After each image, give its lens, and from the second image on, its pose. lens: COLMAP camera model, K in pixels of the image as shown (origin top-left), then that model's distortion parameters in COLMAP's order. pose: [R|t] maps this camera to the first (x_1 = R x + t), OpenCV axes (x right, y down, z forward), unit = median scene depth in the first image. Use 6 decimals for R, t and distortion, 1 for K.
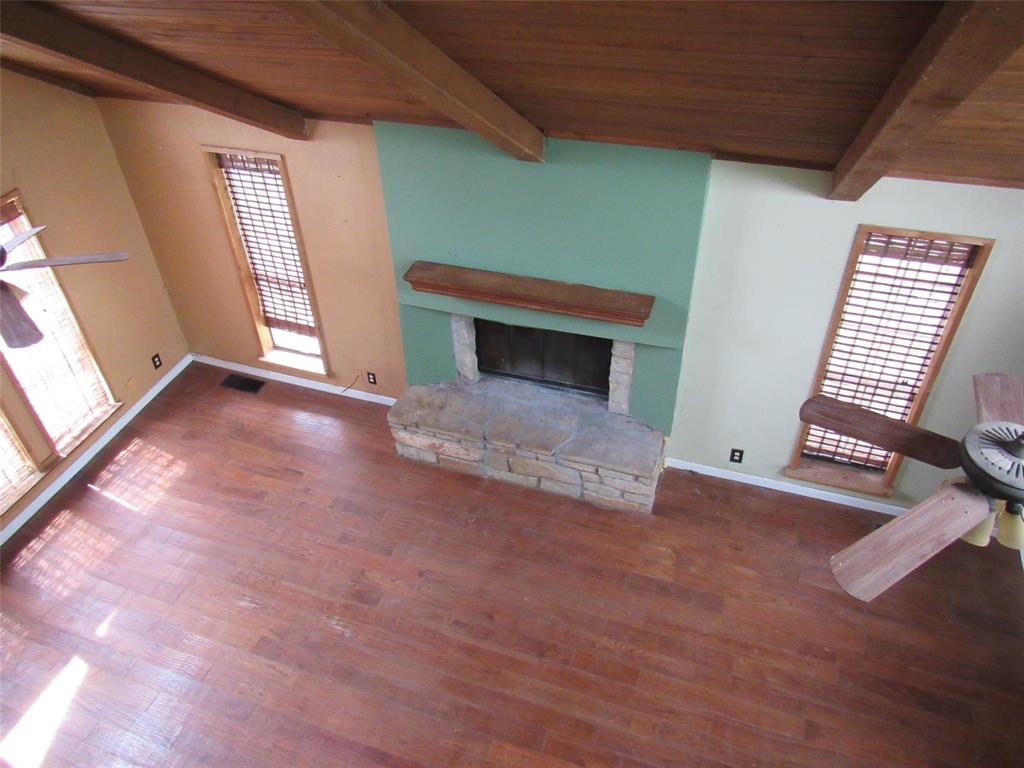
lens RADIAL K [[728.6, 0, 509.0], [0, 728.6, 383.1], [0, 0, 1]] dist [-0.021619, 0.001169]
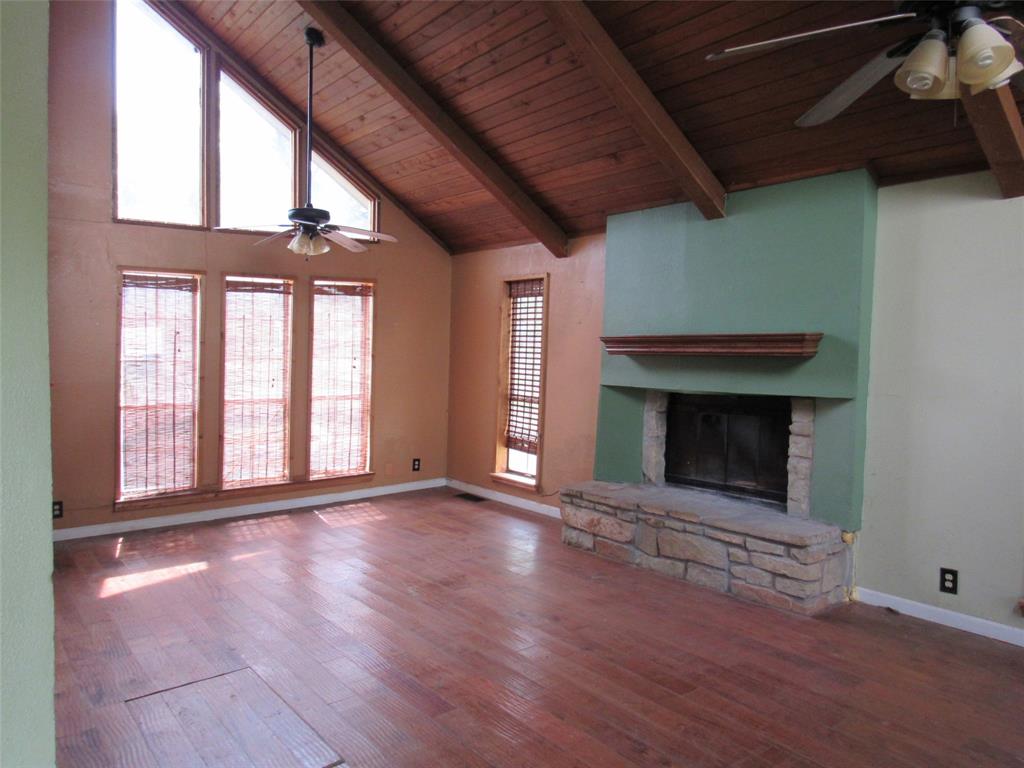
lens RADIAL K [[728.6, 0, 515.7], [0, 728.6, 383.4], [0, 0, 1]] dist [-0.021619, 0.001169]
pose [[0.849551, 0.075498, -0.522076, 0.310953], [-0.373728, 0.784610, -0.494686, 0.476998], [0.372278, 0.615376, 0.694782, 0.202496]]
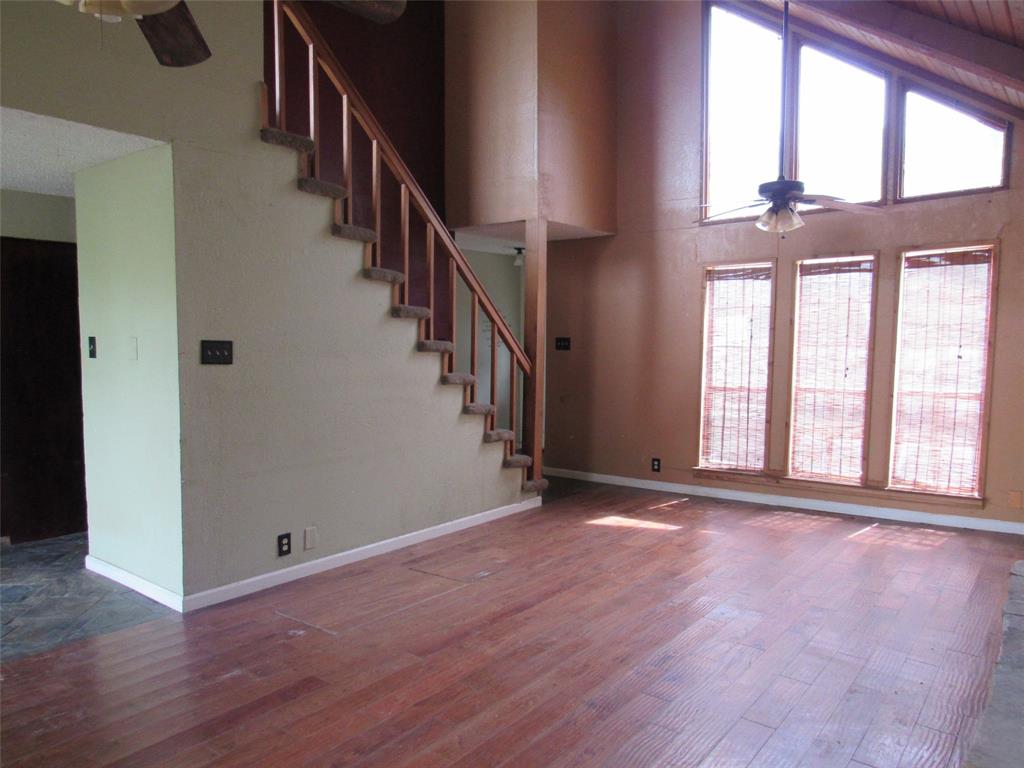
lens RADIAL K [[728.6, 0, 508.5], [0, 728.6, 390.9], [0, 0, 1]] dist [-0.021619, 0.001169]
pose [[-0.312929, 0.116442, -0.942612, 0.533726], [-0.598124, 0.746775, 0.290816, 0.022464], [0.737783, 0.654804, -0.164041, 0.730896]]
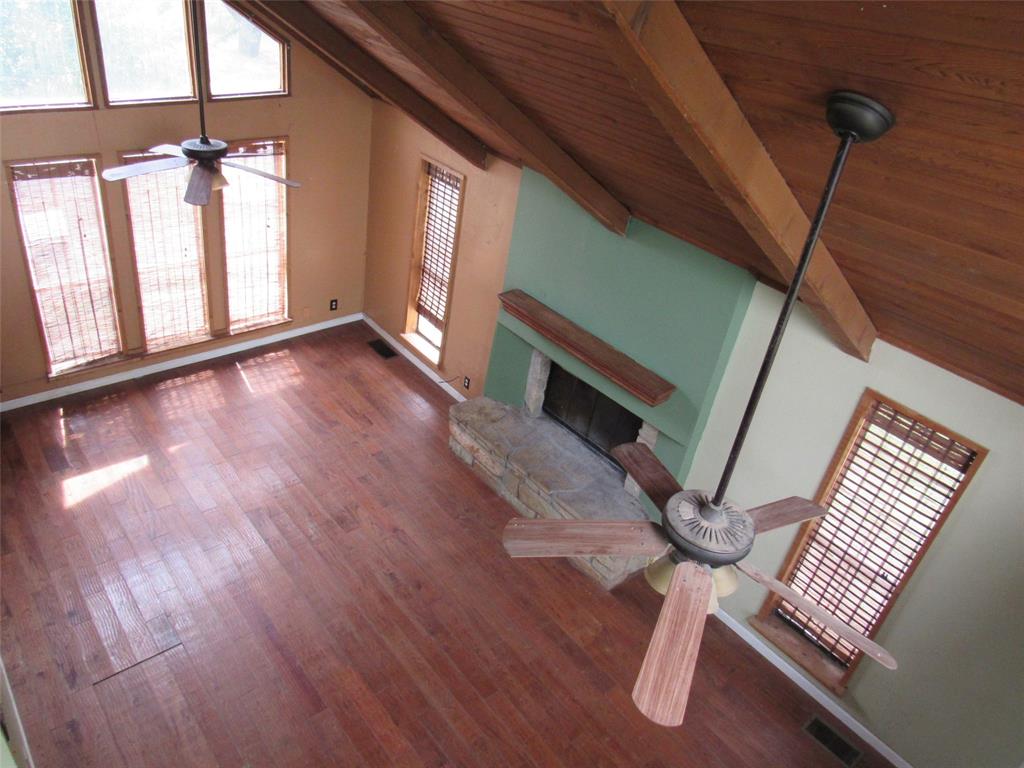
lens RADIAL K [[728.6, 0, 513.0], [0, 728.6, 382.7], [0, 0, 1]] dist [-0.021619, 0.001169]
pose [[0.850609, 0.398893, -0.342562, 0.312915], [-0.448048, 0.890840, -0.075209, 0.055091], [0.275168, 0.217458, 0.936480, -0.063360]]
